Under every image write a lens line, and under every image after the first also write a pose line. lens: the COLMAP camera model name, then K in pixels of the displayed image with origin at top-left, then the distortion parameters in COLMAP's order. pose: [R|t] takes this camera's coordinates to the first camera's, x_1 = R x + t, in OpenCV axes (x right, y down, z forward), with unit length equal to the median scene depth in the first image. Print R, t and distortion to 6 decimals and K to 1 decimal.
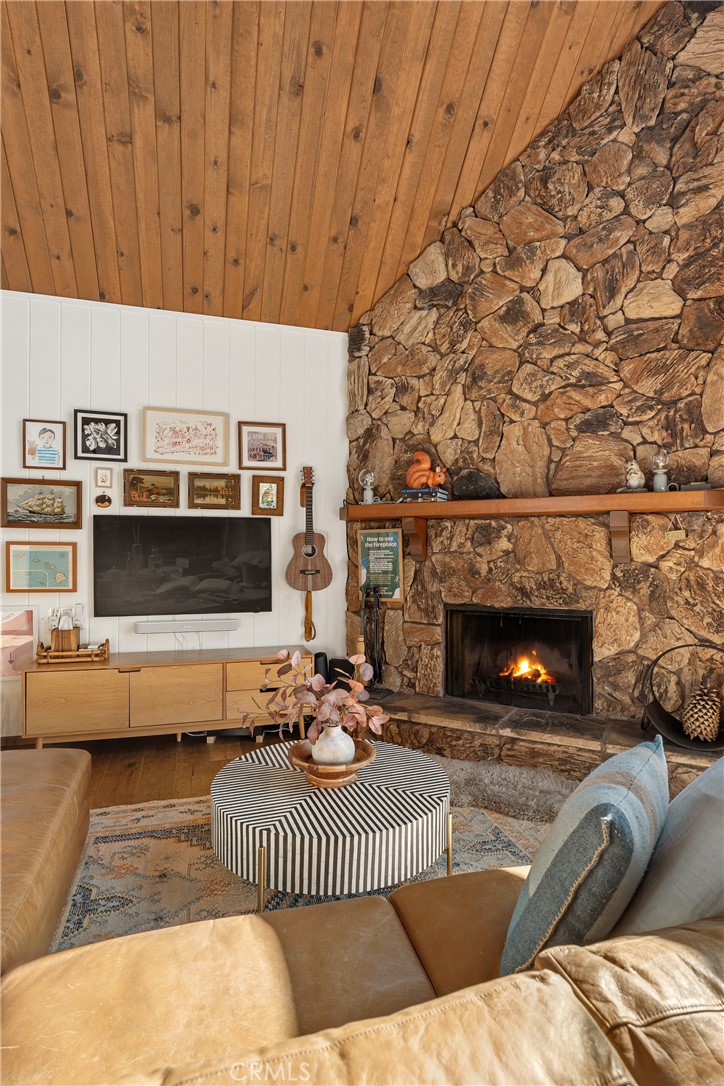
lens RADIAL K [[556.9, 0, 355.0], [0, 556.9, 552.0], [0, 0, 1]] dist [-0.004147, -0.000831]
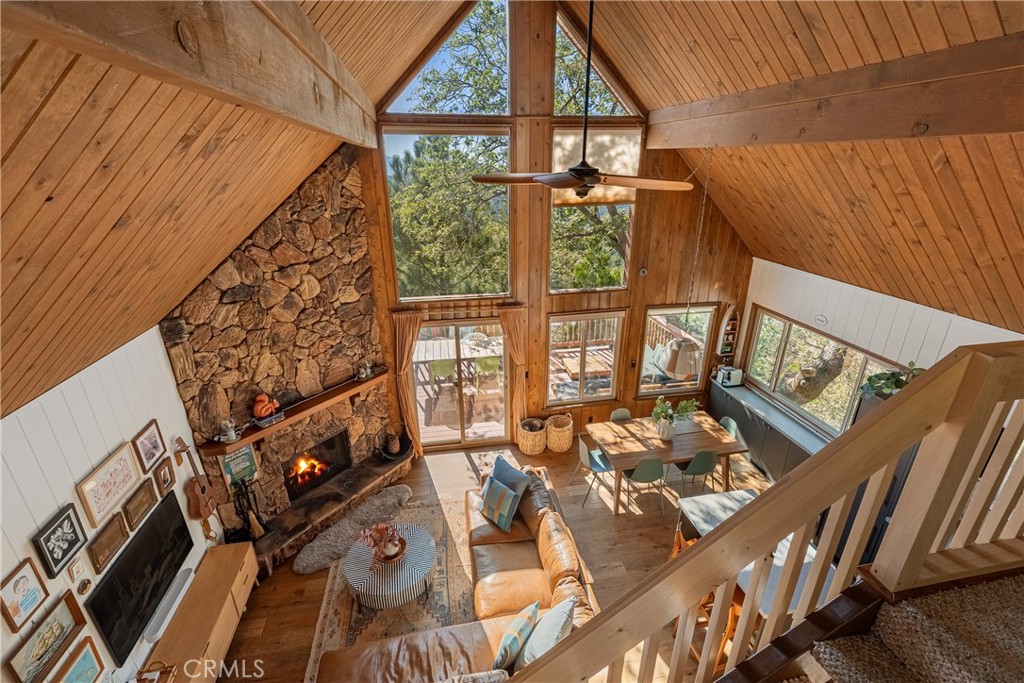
lens RADIAL K [[443.4, 0, 510.0], [0, 443.4, 340.6], [0, 0, 1]] dist [-0.000294, 0.000511]
pose [[0.118019, -0.363545, 0.924070, -0.965125], [0.012038, 0.931029, 0.364746, -0.816810], [-0.992938, -0.031923, 0.114255, 0.140911]]
